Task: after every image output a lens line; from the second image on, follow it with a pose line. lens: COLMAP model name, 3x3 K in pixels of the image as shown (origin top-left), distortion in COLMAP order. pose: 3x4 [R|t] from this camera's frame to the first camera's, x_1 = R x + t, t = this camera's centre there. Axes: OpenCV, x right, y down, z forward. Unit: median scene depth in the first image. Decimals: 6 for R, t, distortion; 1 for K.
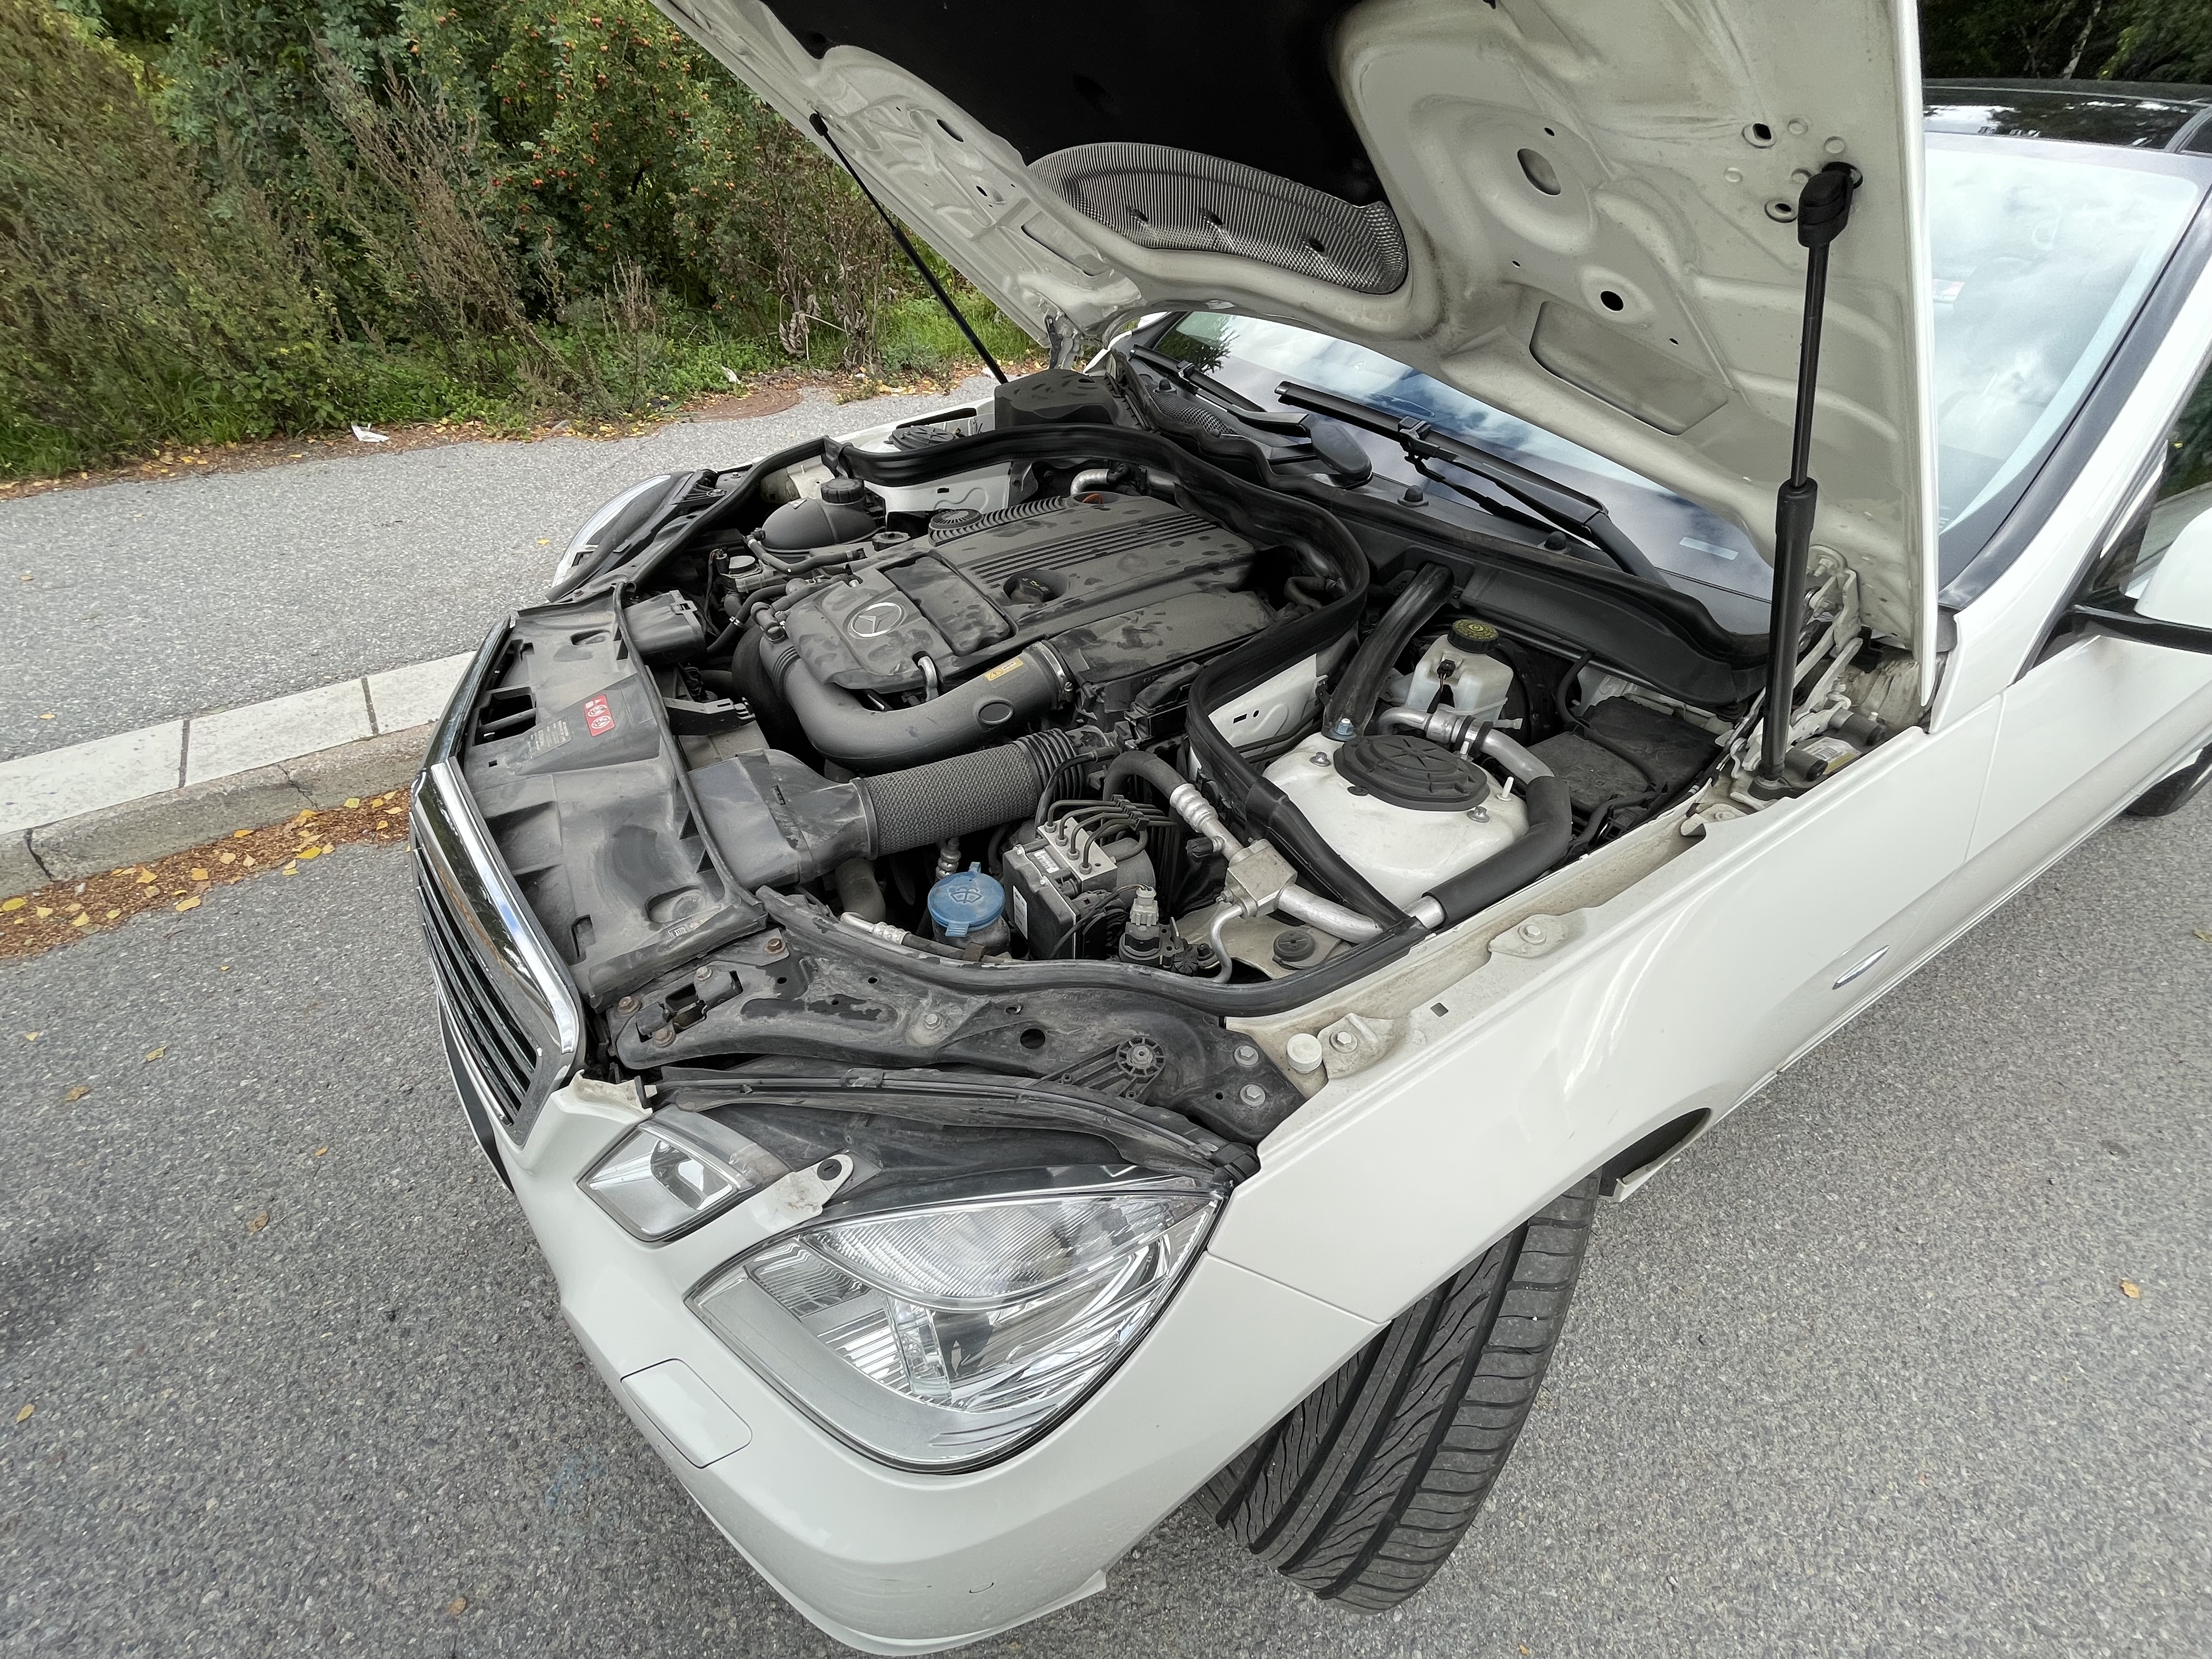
lens RADIAL K [[888.2, 0, 1101.1], [0, 888.2, 830.5], [0, 0, 1]] dist [-0.001184, 0.000056]
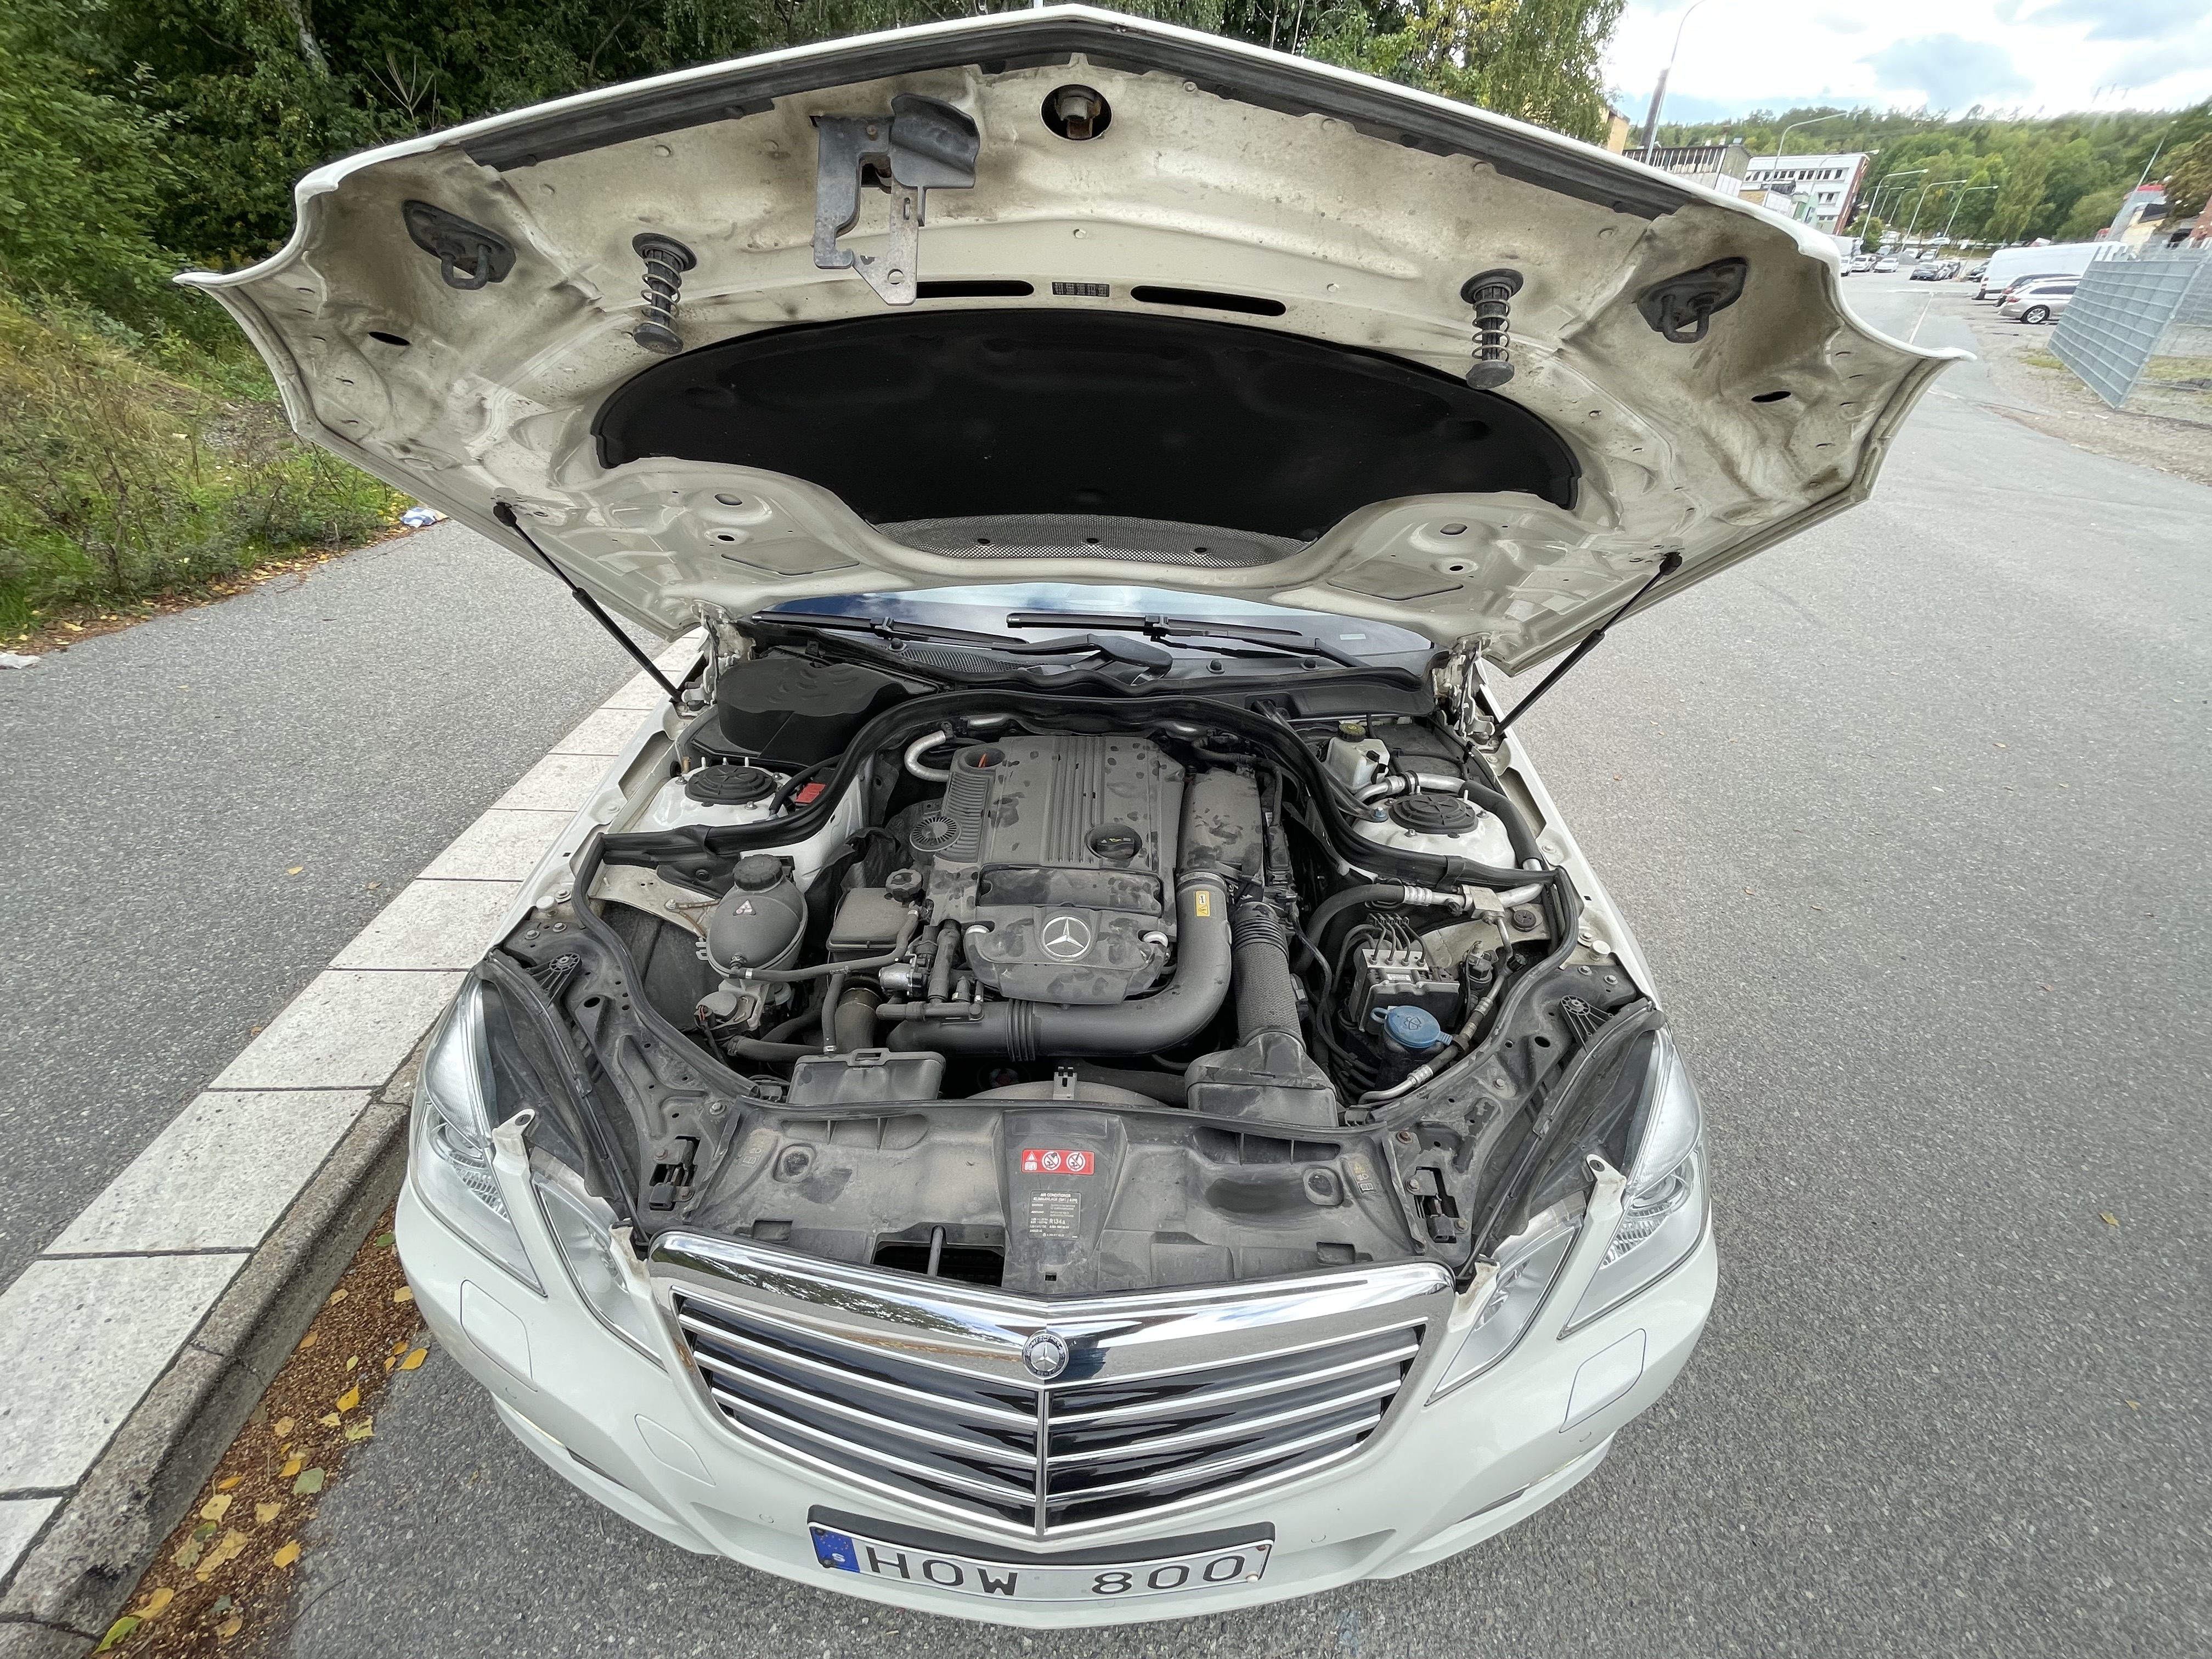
lens RADIAL K [[888.2, 0, 1101.1], [0, 888.2, 830.5], [0, 0, 1]] dist [-0.001184, 0.000056]
pose [[0.529299, -0.486069, 0.695399, -0.946982], [0.515652, 0.835173, 0.191282, -0.543690], [-0.673755, 0.257339, 0.692698, 0.172669]]
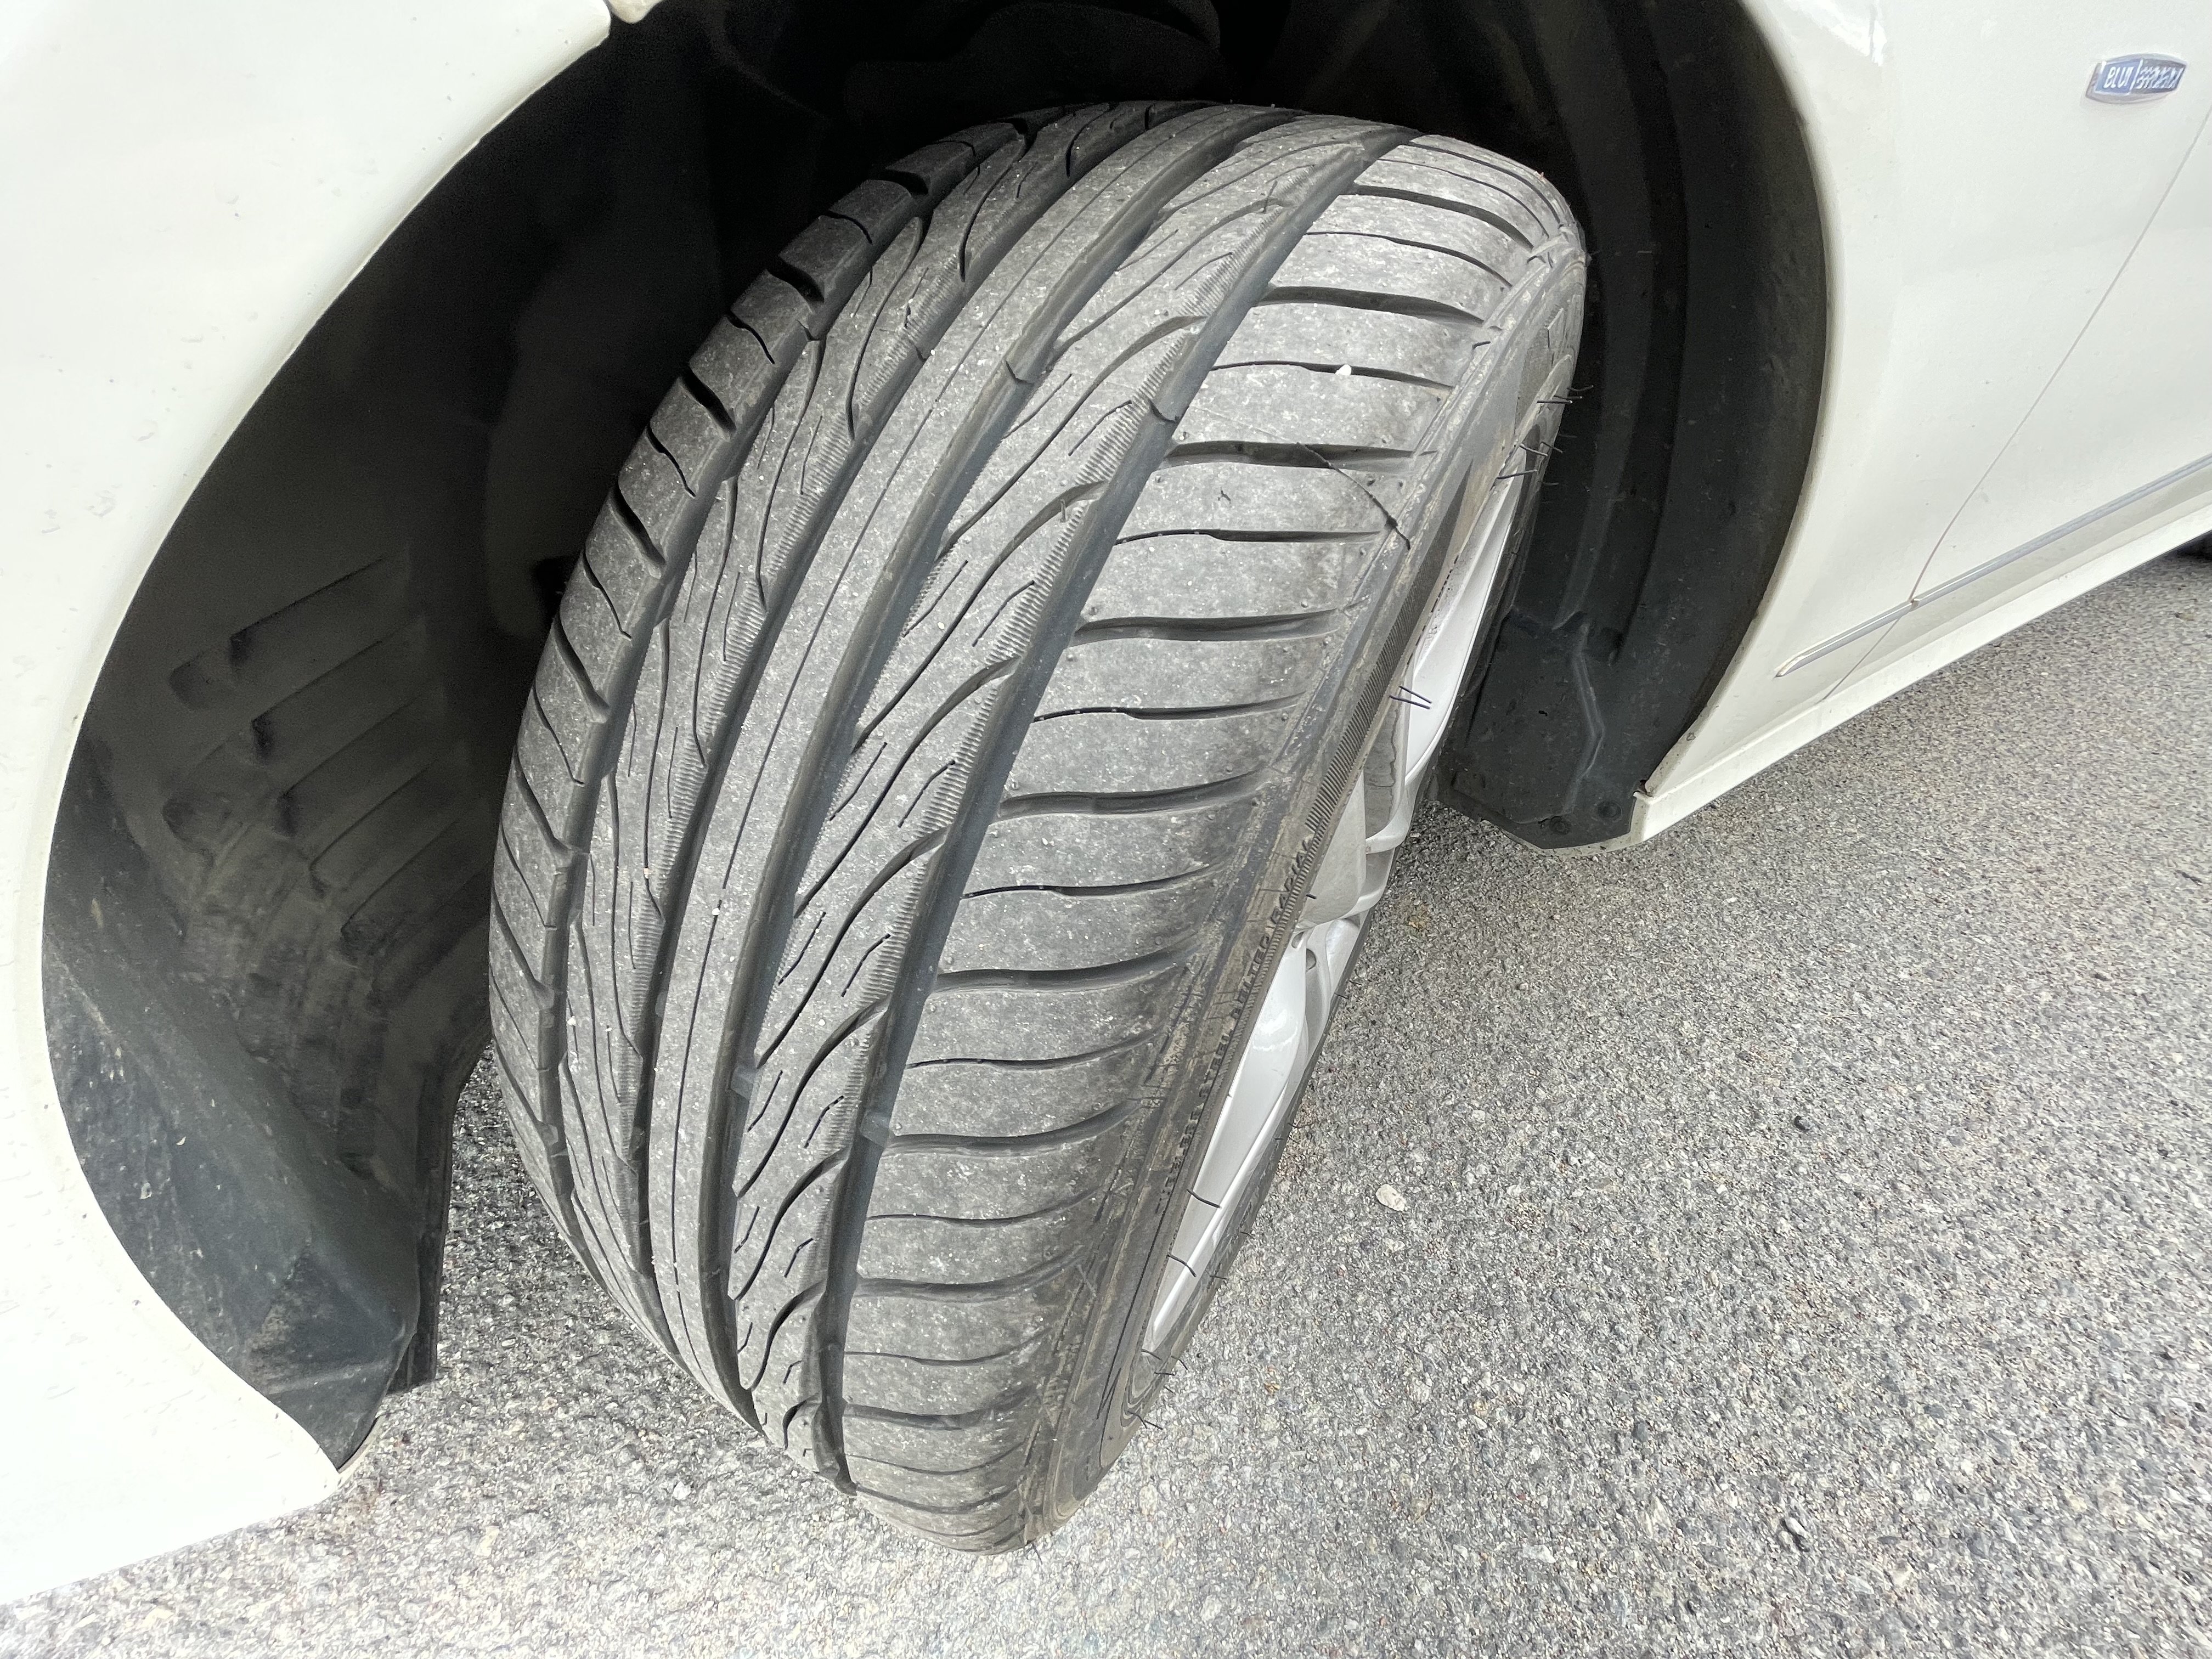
lens RADIAL K [[891.8, 0, 1102.7], [0, 891.8, 823.0], [0, 0, 1]] dist [-0.003000, 0.000989]
pose [[0.999721, -0.023012, -0.005248, 0.263840], [0.022676, 0.998124, -0.056872, 0.455367], [0.006547, 0.056737, 0.998368, 0.465259]]
